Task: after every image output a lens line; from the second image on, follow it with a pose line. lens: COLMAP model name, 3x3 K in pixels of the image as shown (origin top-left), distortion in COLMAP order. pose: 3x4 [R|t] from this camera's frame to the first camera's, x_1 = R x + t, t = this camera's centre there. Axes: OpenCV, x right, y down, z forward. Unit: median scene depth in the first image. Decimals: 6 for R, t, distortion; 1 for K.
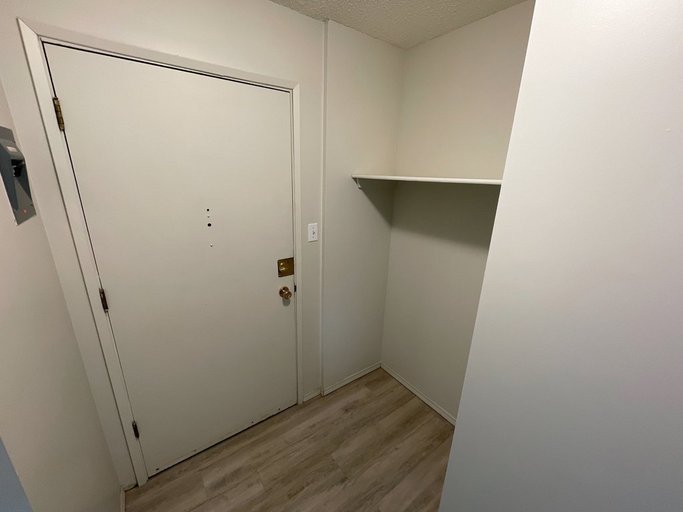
lens RADIAL K [[276.9, 0, 341.5], [0, 276.9, 256.0], [0, 0, 1]] dist [-0.002735, -0.000206]
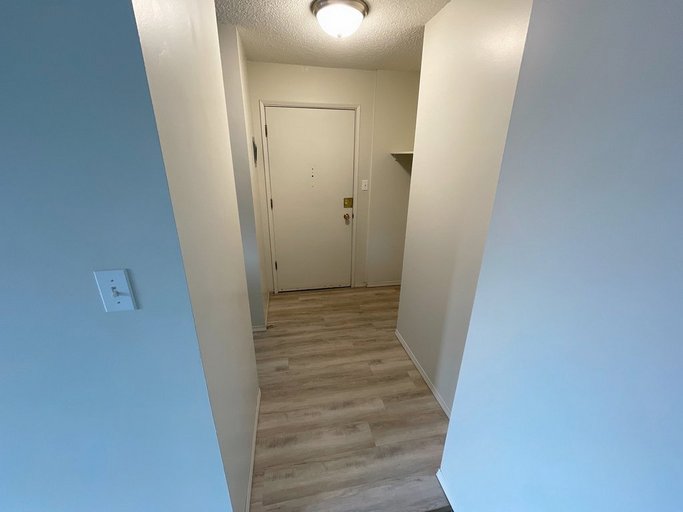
lens RADIAL K [[278.0, 0, 341.5], [0, 278.0, 256.0], [0, 0, 1]] dist [0.000447, -0.000073]
pose [[0.905333, 0.132244, -0.403588, 0.568699], [-0.111588, 0.990966, 0.074393, 0.263906], [0.409780, -0.022315, 0.911911, -0.751316]]
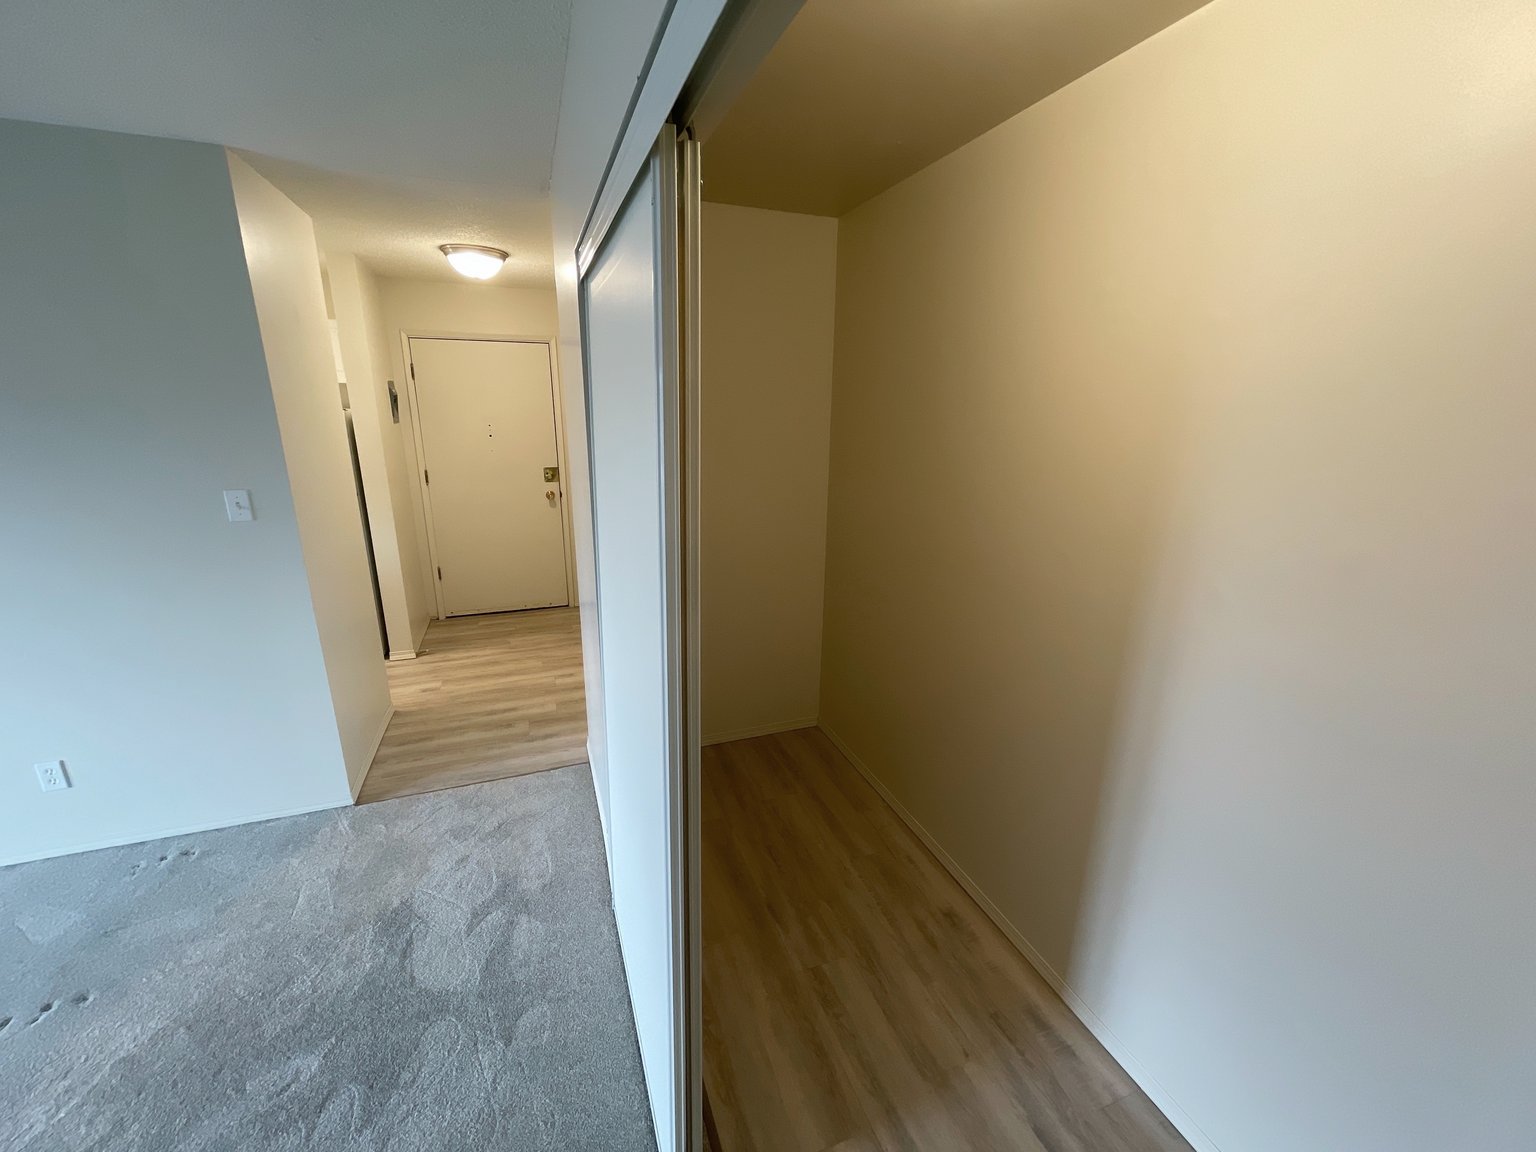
lens RADIAL K [[625.2, 0, 768.0], [0, 625.2, 576.0], [0, 0, 1]] dist [0.000447, -0.000073]
pose [[0.962690, 0.064432, -0.262823, 1.535578], [-0.069694, 0.997511, -0.010739, 0.465179], [0.261476, 0.028655, 0.964784, -1.488127]]
